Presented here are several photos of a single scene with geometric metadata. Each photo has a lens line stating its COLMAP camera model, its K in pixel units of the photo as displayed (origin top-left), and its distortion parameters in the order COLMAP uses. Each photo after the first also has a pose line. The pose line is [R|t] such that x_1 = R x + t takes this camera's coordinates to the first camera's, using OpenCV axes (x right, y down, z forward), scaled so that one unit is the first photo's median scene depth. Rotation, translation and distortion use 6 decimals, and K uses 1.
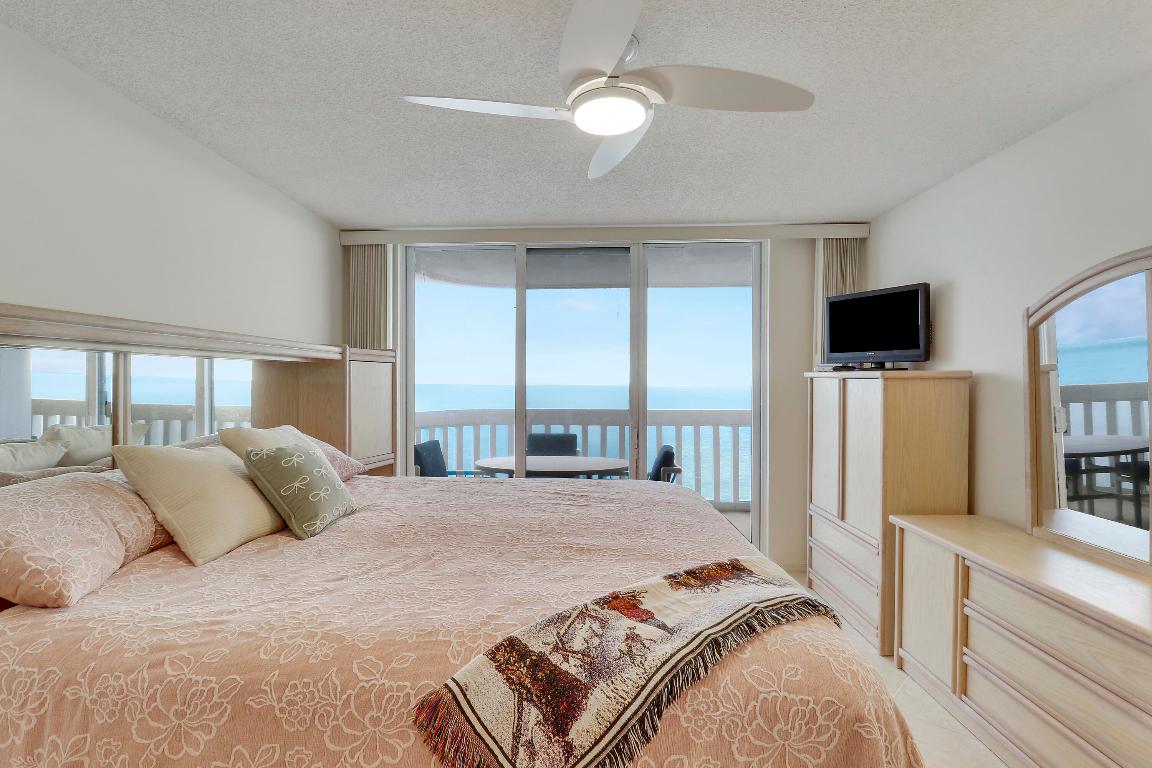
lens RADIAL K [[548.0, 0, 576.0], [0, 548.0, 384.0], [0, 0, 1]] dist [-0.013460, -0.000035]
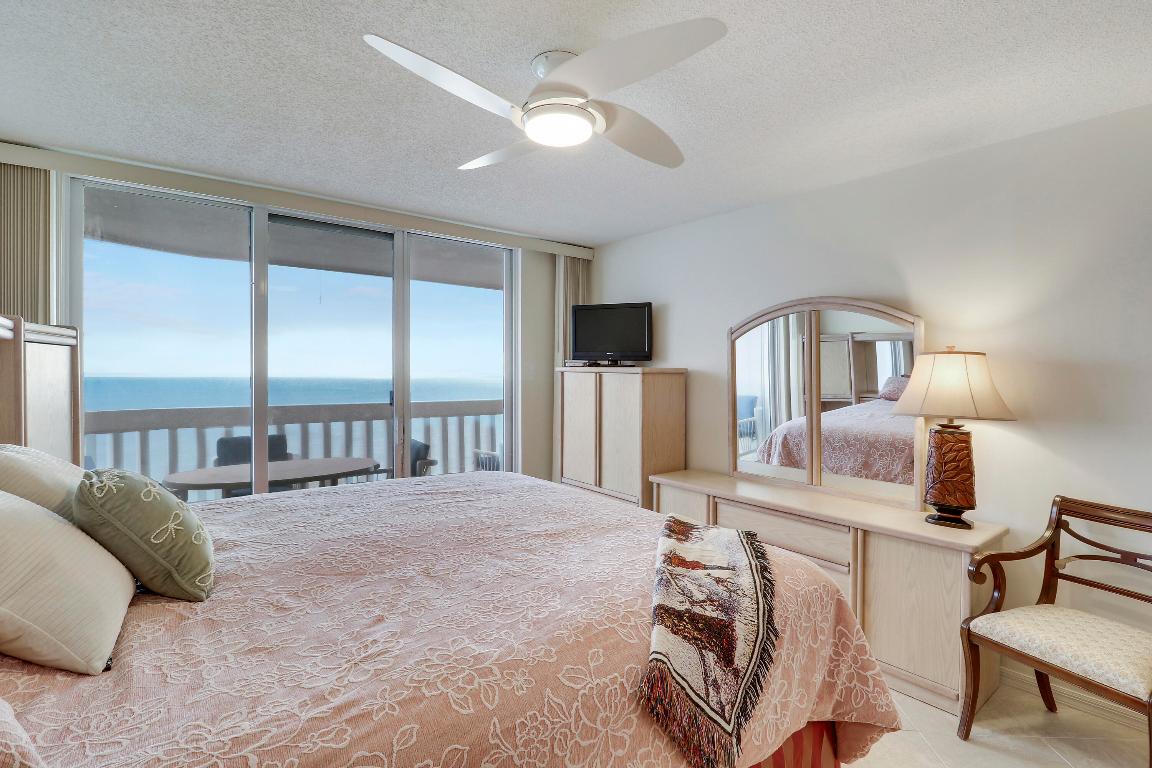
lens RADIAL K [[546.1, 0, 558.6], [0, 546.1, 377.0], [0, 0, 1]] dist [-0.001747, -0.010530]
pose [[0.762065, -0.000348, 0.647500, -0.543499], [-0.001482, 0.999996, 0.002281, -0.004573], [-0.647498, -0.002698, 0.762062, 0.152324]]
